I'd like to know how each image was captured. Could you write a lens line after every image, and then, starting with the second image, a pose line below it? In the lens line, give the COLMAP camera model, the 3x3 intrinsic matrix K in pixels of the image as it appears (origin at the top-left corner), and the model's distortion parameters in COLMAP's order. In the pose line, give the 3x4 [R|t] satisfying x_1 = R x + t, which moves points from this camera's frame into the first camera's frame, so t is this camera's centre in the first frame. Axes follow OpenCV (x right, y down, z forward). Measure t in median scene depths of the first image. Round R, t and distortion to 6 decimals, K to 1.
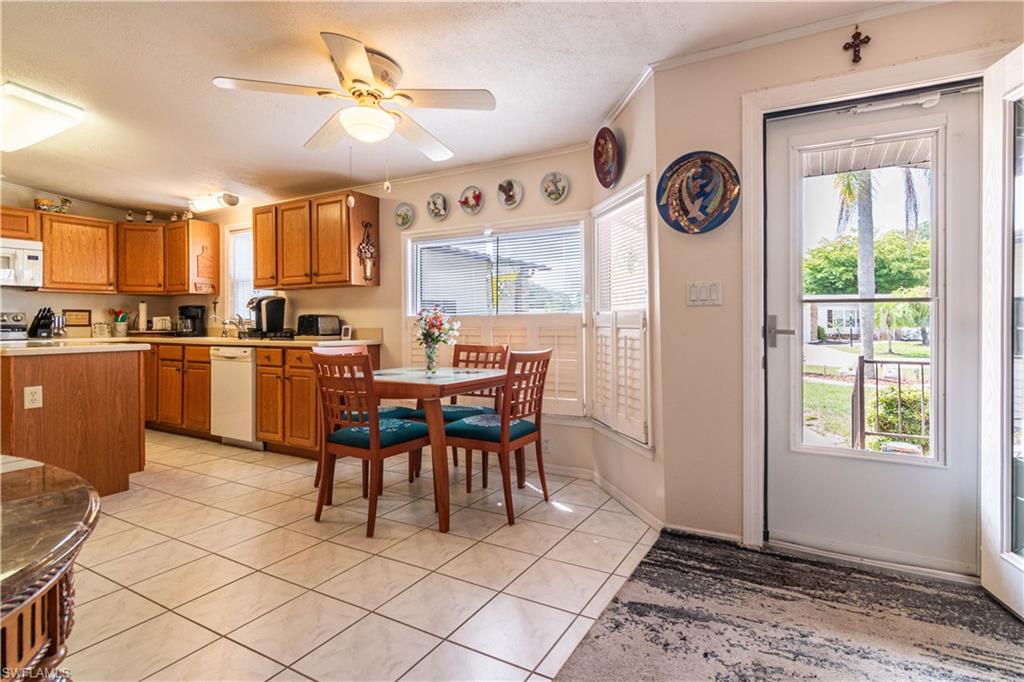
lens RADIAL K [[506.3, 0, 542.9], [0, 506.3, 320.4], [0, 0, 1]] dist [-0.003527, 0.002981]
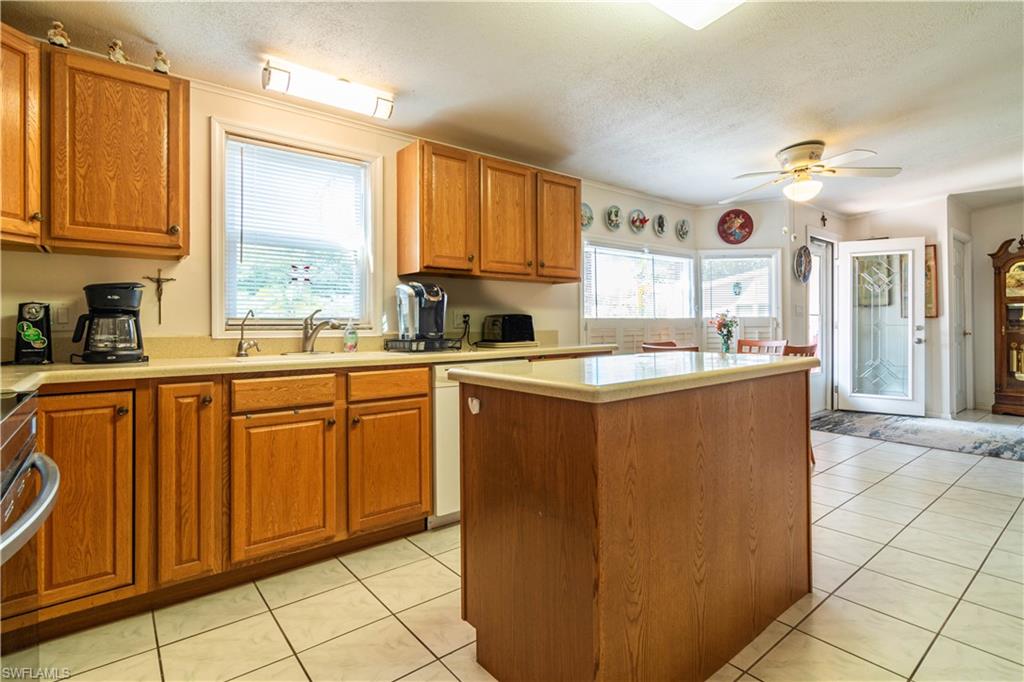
lens RADIAL K [[506.3, 0, 535.6], [0, 506.3, 320.8], [0, 0, 1]] dist [-0.003527, 0.002981]
pose [[0.375113, 0.007975, 0.926945, -1.228078], [0.001756, 0.999955, -0.009314, 0.005922], [-0.926977, 0.005122, 0.375082, 0.715619]]
